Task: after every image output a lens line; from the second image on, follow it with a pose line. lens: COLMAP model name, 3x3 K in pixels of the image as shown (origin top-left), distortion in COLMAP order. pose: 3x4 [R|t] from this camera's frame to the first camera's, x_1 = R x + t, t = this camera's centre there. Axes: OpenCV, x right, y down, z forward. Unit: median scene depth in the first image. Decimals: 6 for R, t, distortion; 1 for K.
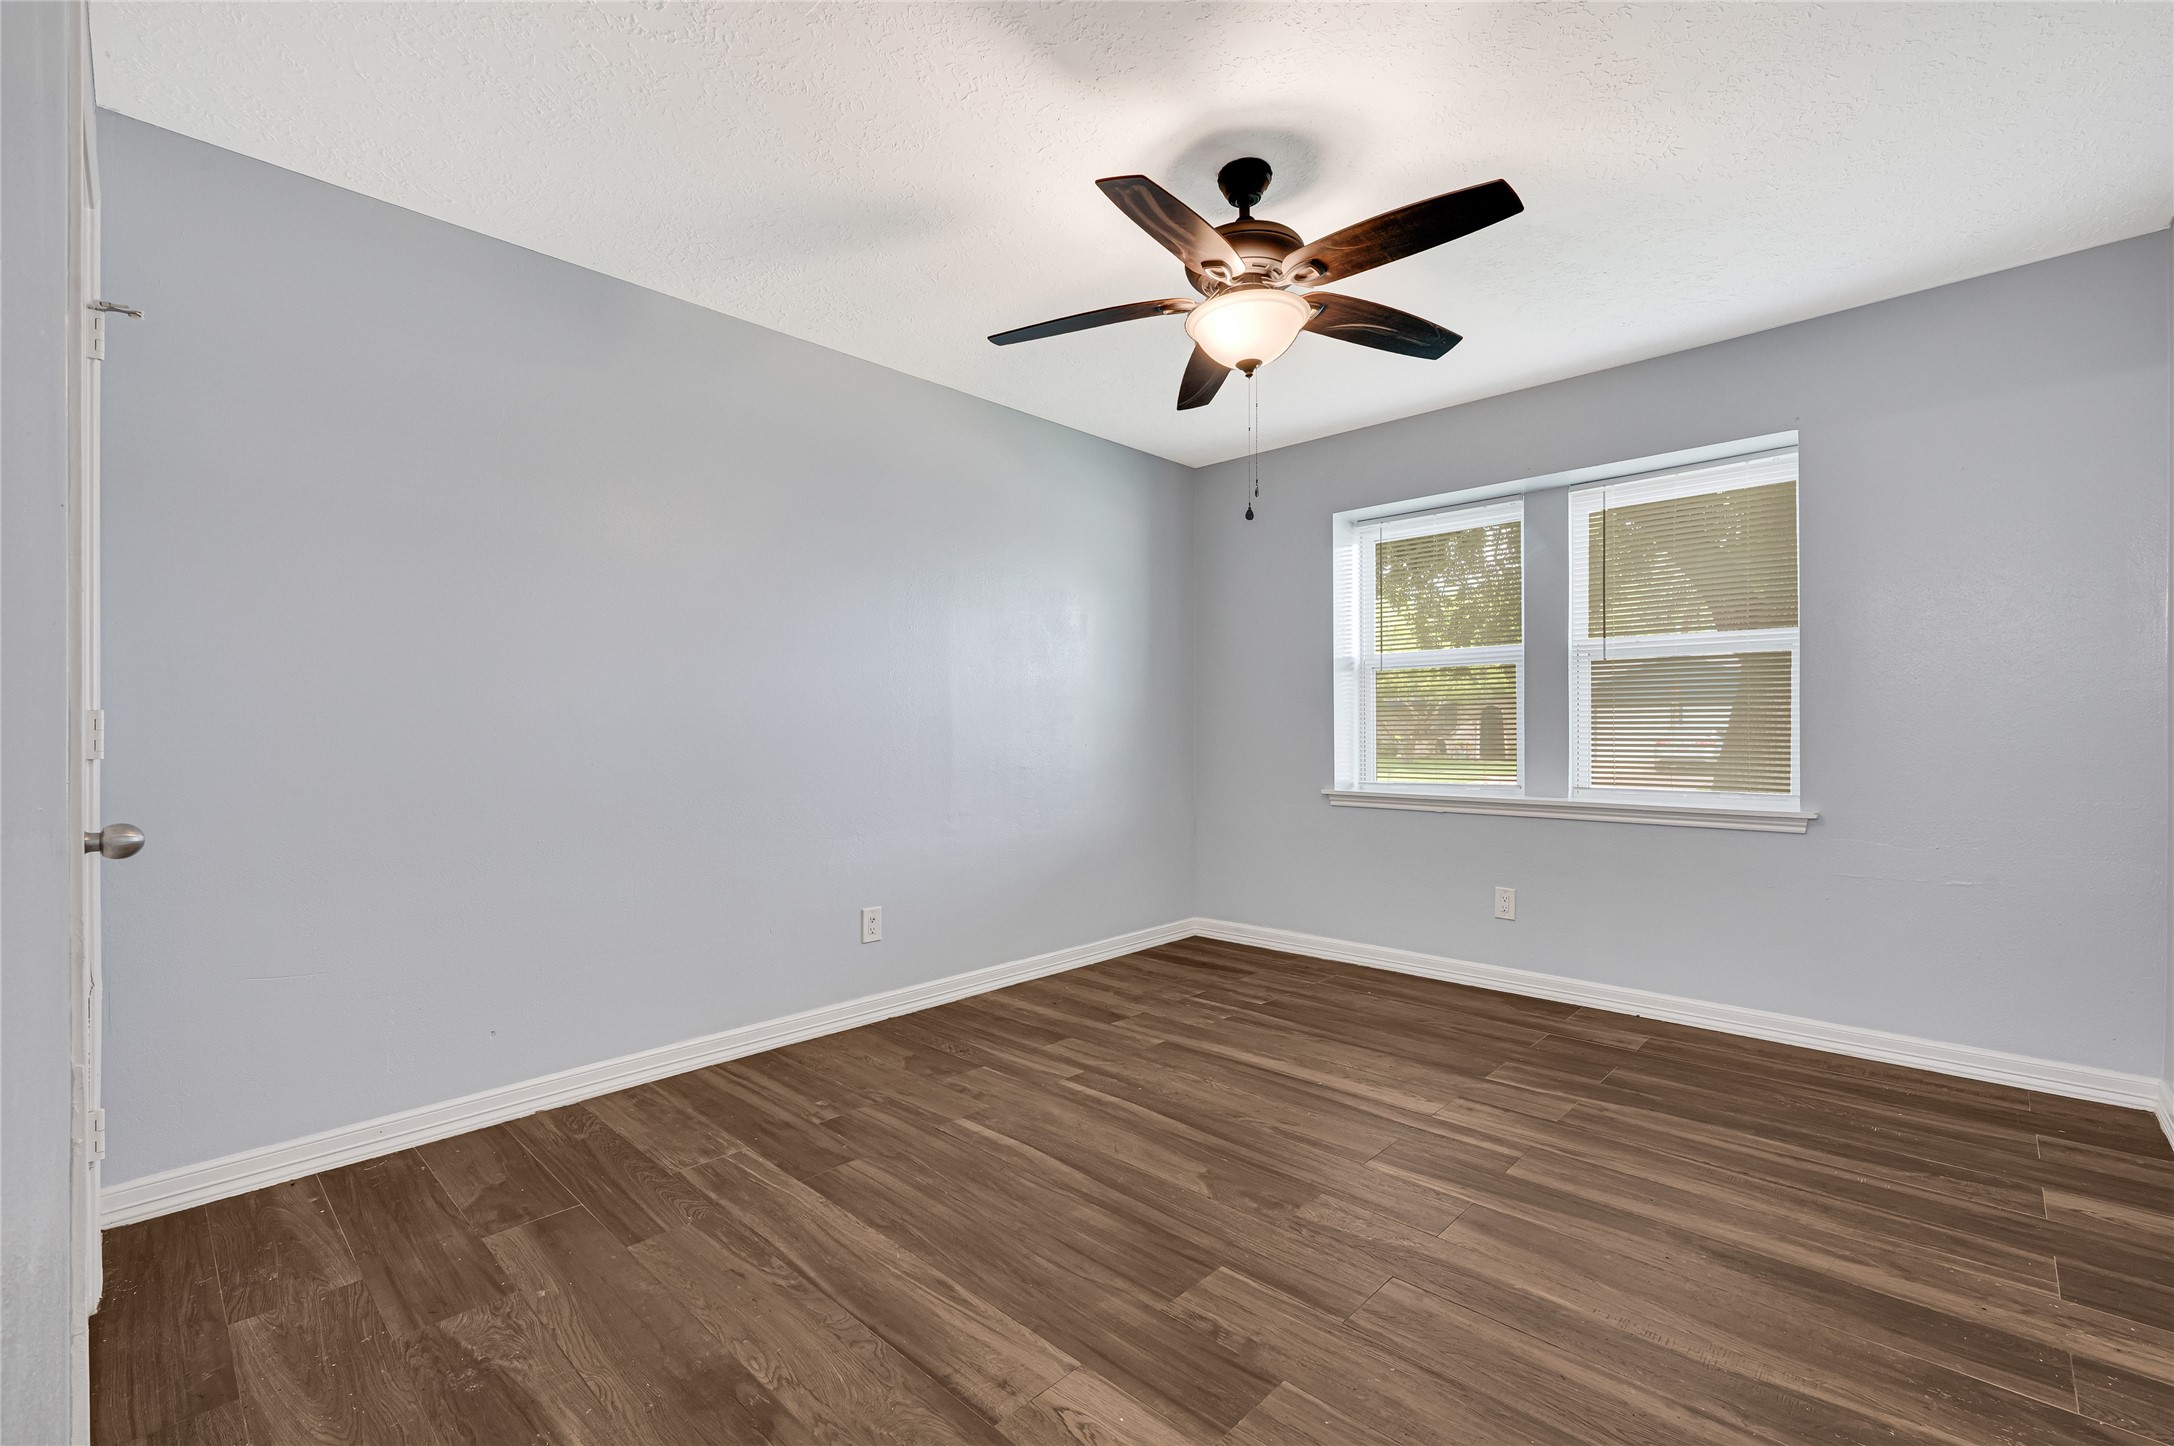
lens RADIAL K [[927.9, 0, 1065.2], [0, 927.9, 725.2], [0, 0, 1]] dist [-0.000751, -0.000177]
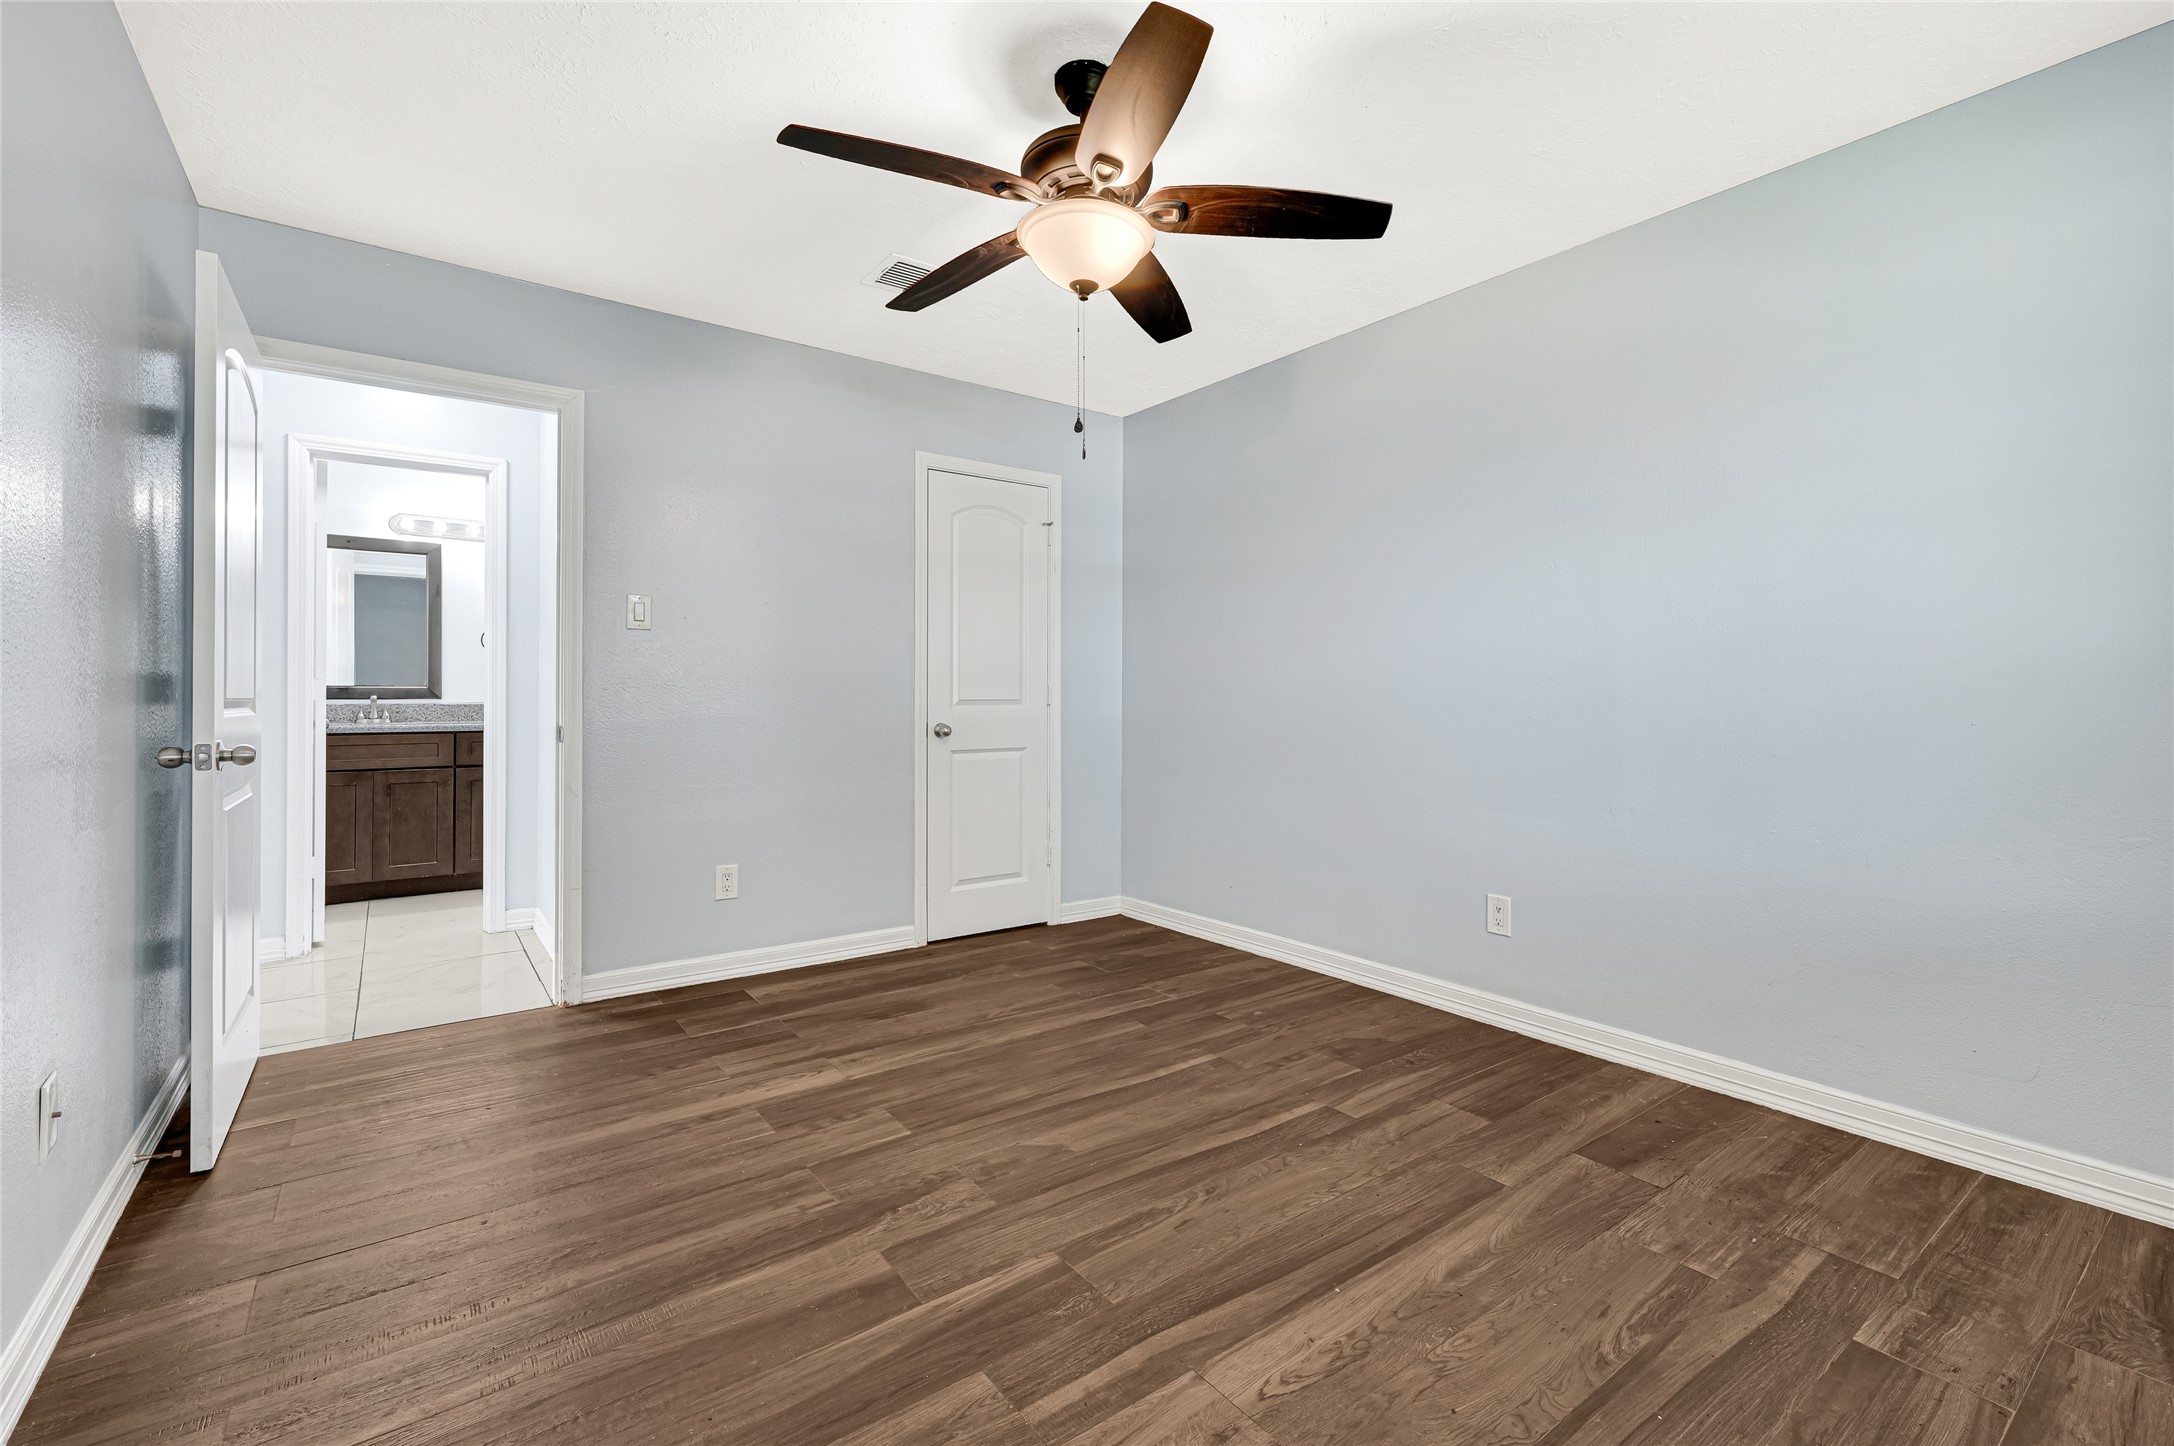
lens RADIAL K [[927.9, 0, 1065.2], [0, 927.9, 725.2], [0, 0, 1]] dist [-0.000751, -0.000177]
pose [[-0.166731, 0.034335, -0.985404, 0.874761], [0.004073, 0.999409, 0.034134, 0.014501], [0.985994, 0.001678, -0.166772, 0.943895]]
